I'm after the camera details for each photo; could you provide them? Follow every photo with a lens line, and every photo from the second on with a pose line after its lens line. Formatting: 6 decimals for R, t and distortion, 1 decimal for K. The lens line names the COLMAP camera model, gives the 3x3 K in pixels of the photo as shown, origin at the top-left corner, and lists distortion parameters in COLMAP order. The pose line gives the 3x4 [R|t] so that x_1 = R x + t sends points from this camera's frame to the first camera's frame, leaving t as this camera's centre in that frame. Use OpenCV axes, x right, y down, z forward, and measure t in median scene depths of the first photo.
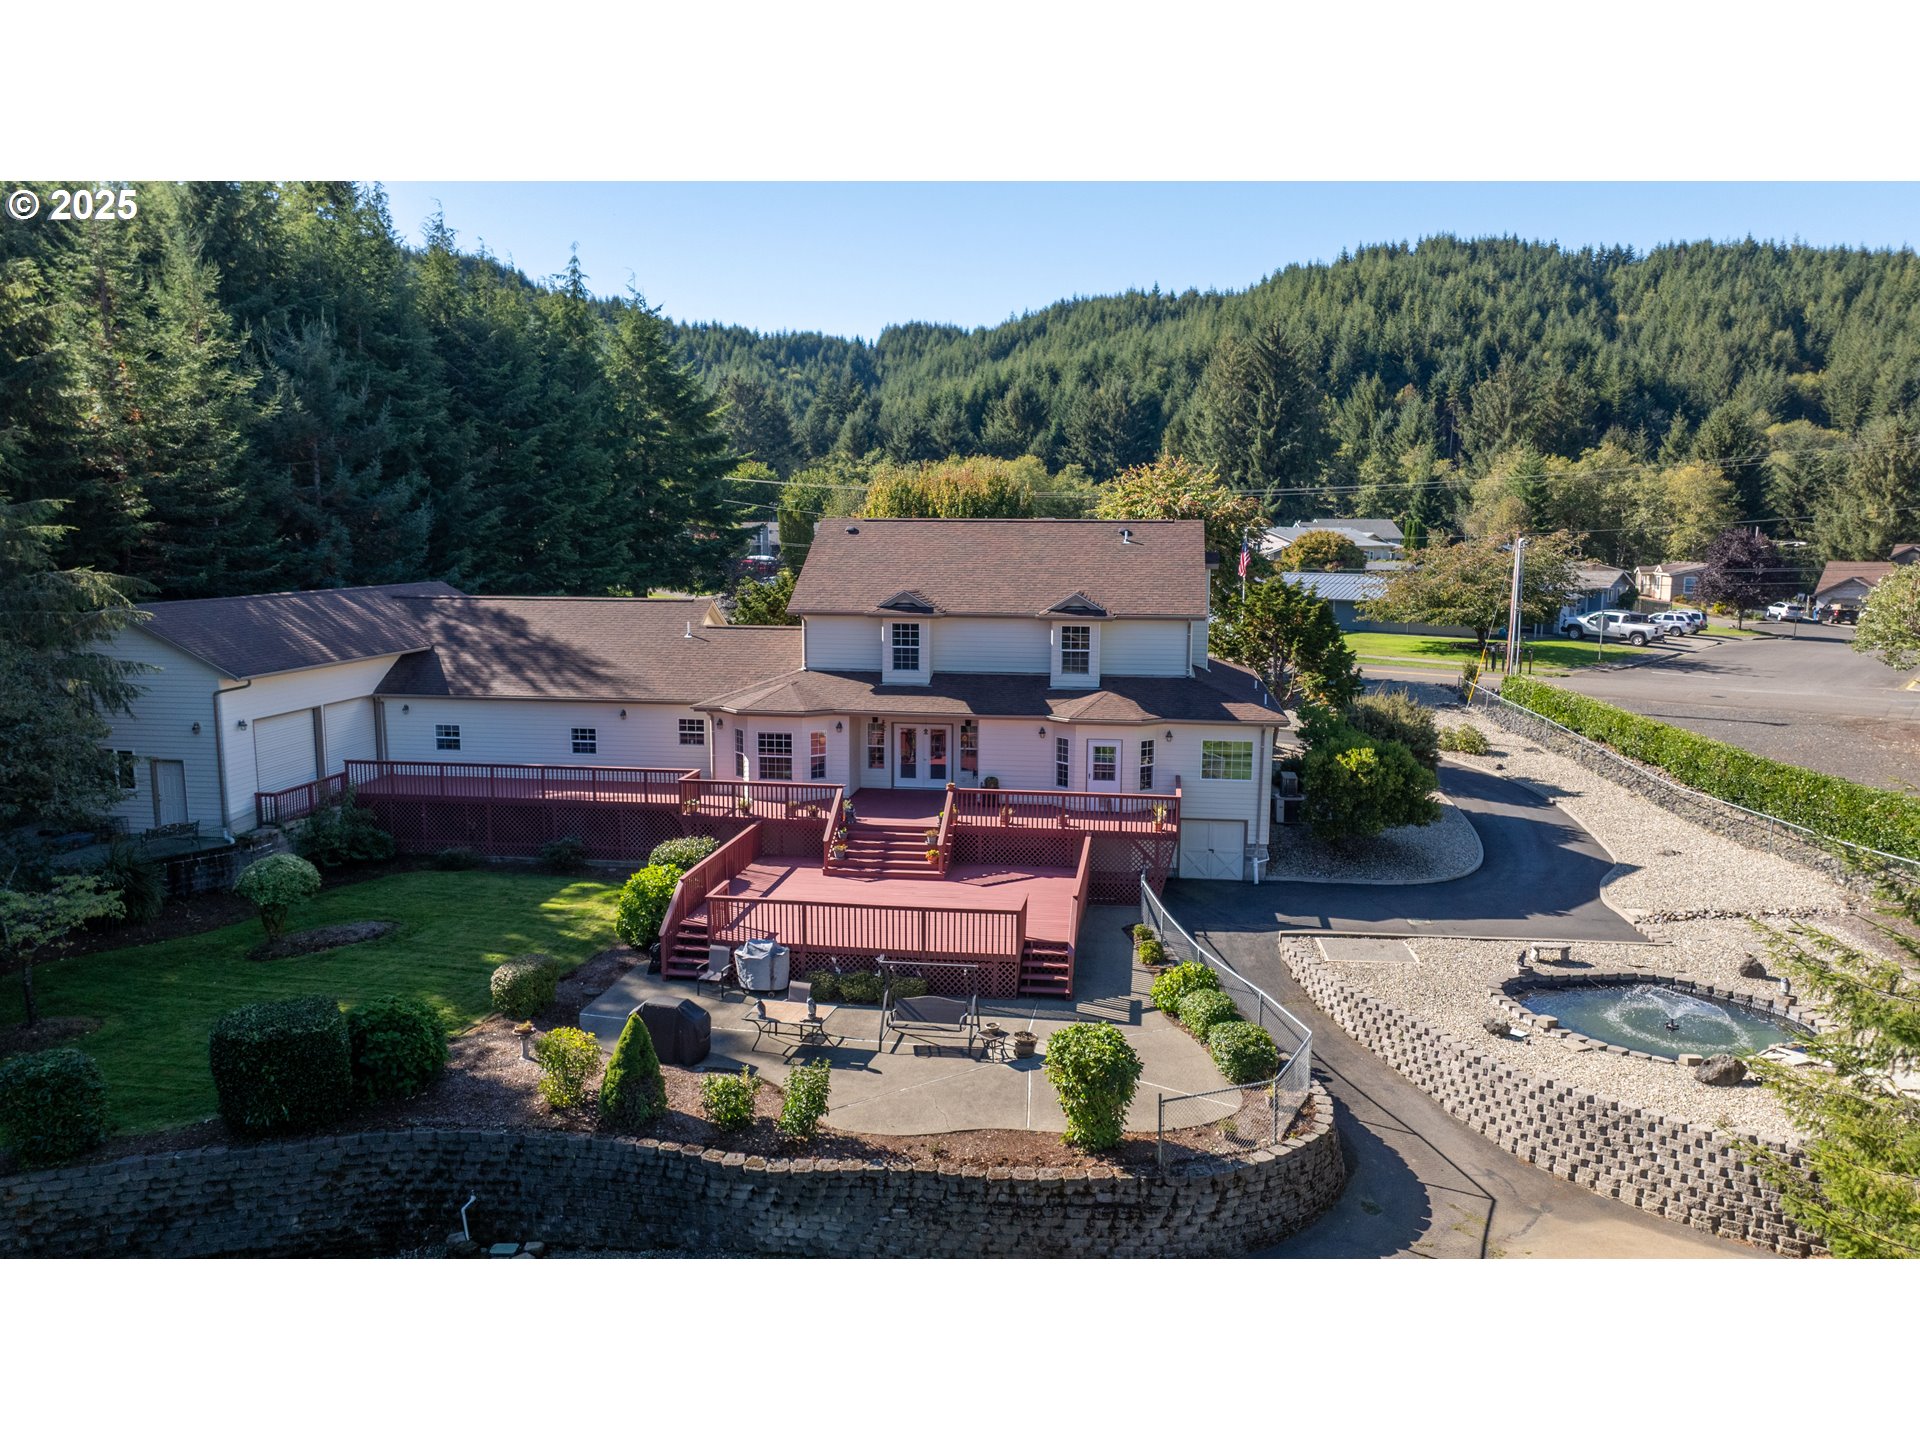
lens RADIAL K [[1352.8, 0, 964.9], [0, 1352.8, 724.7], [0, 0, 1]] dist [-0.043145, 0.072747]
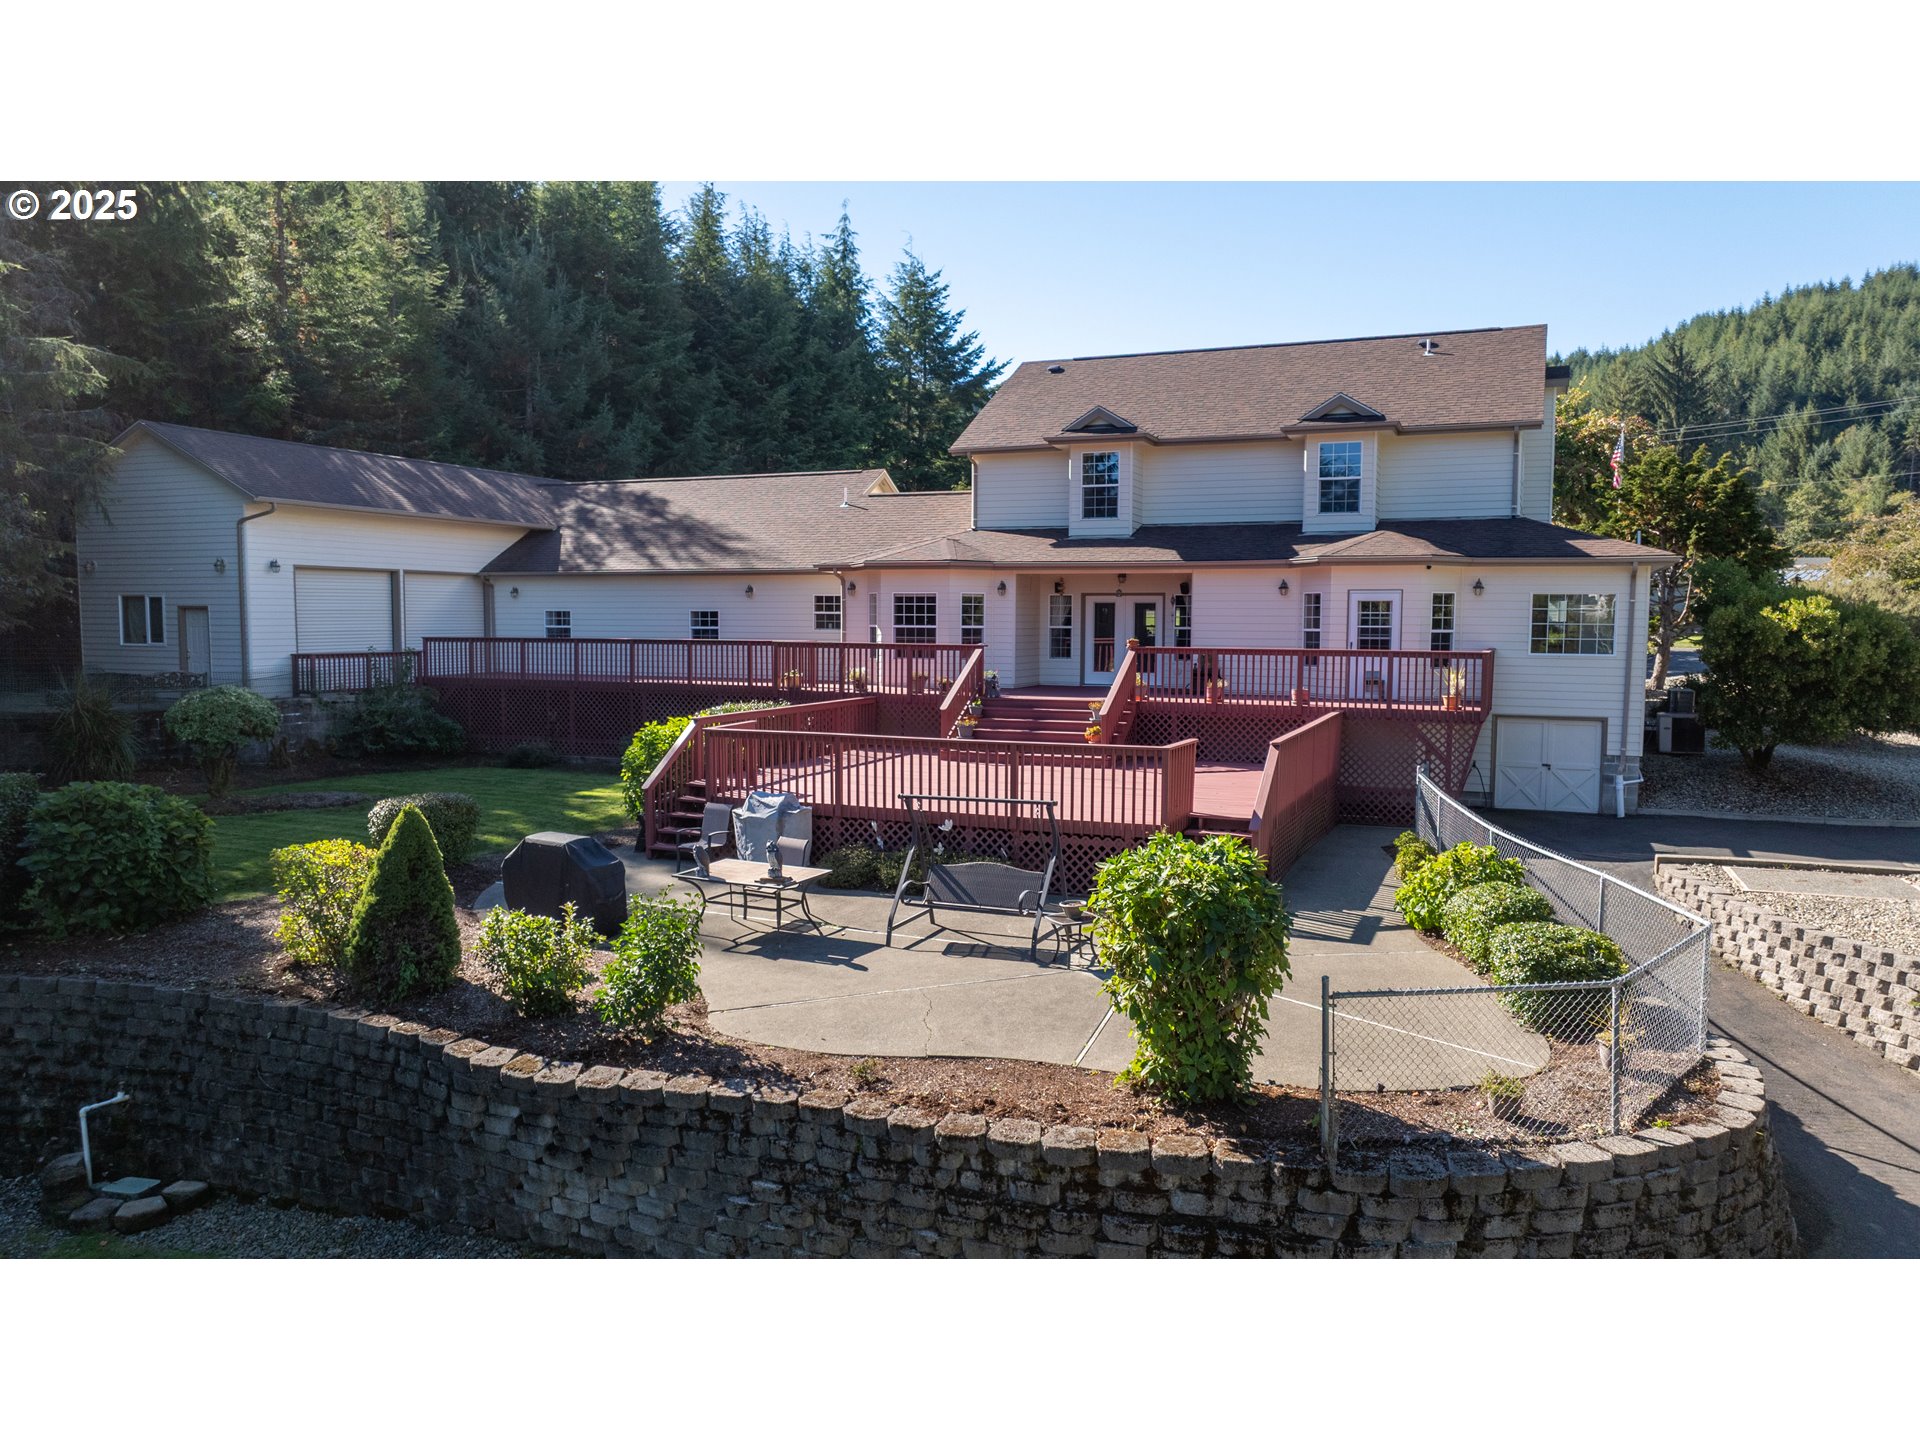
lens RADIAL K [[1352.8, 0, 964.9], [0, 1352.8, 724.7], [0, 0, 1]] dist [-0.043145, 0.072747]
pose [[0.965465, 0.019575, -0.259797, 0.082325], [-0.037696, 0.997176, -0.064956, 0.128732], [0.257792, 0.072506, 0.963476, 0.309767]]
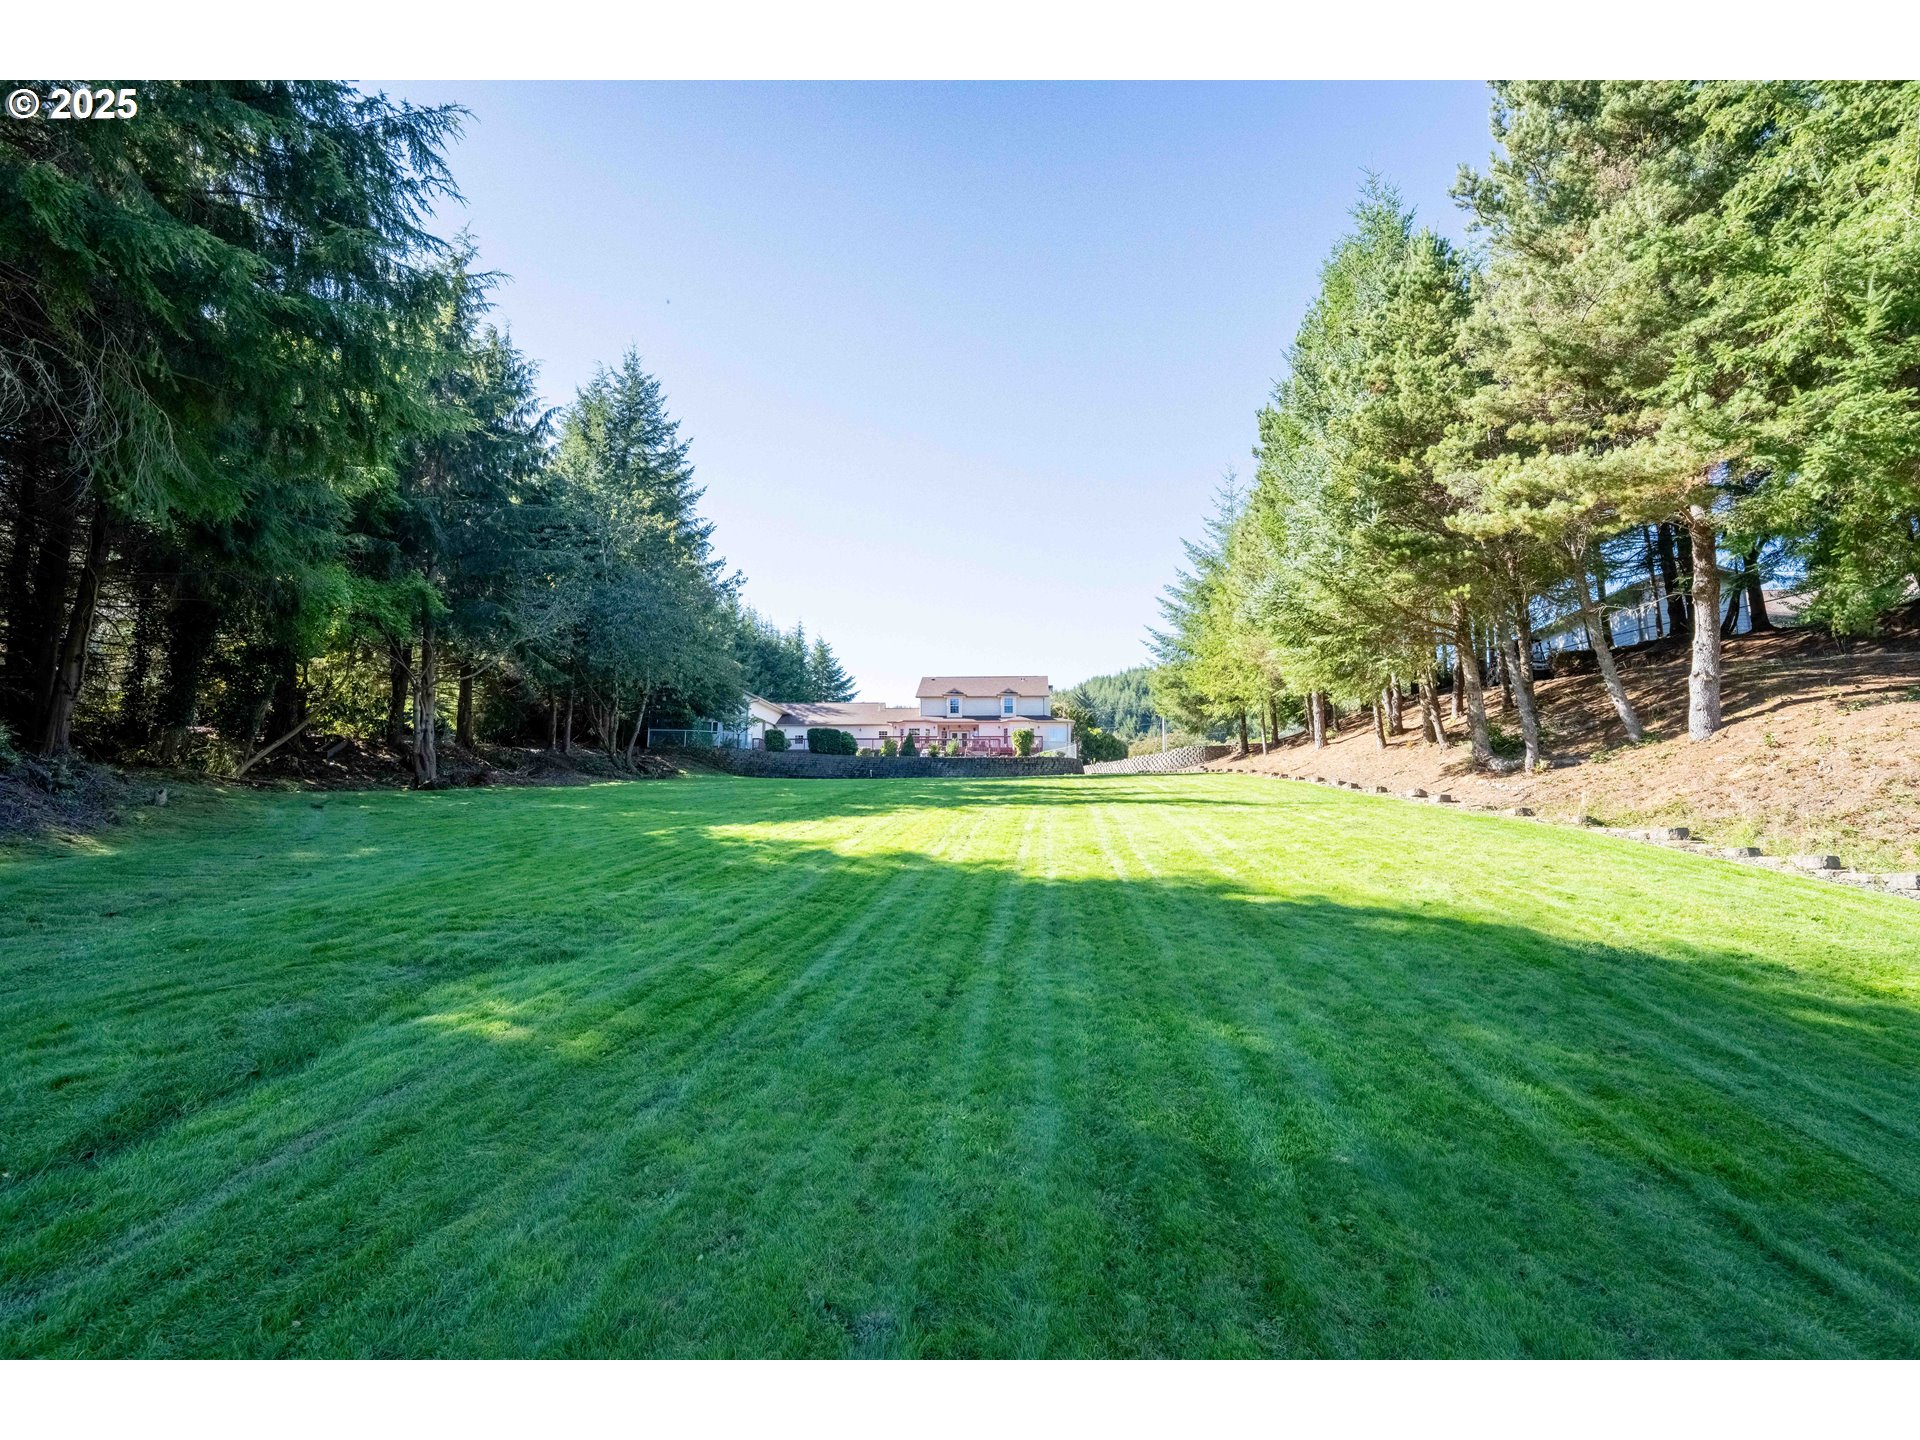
lens RADIAL K [[787.4, 0, 963.0], [0, 787.4, 720.0], [0, 0, 1]] dist [-0.005296, -0.000778]
pose [[0.998373, 0.009460, 0.056226, -0.136361], [0.006905, 0.958819, -0.283932, 0.530708], [-0.056597, 0.283859, 0.957194, -0.805712]]
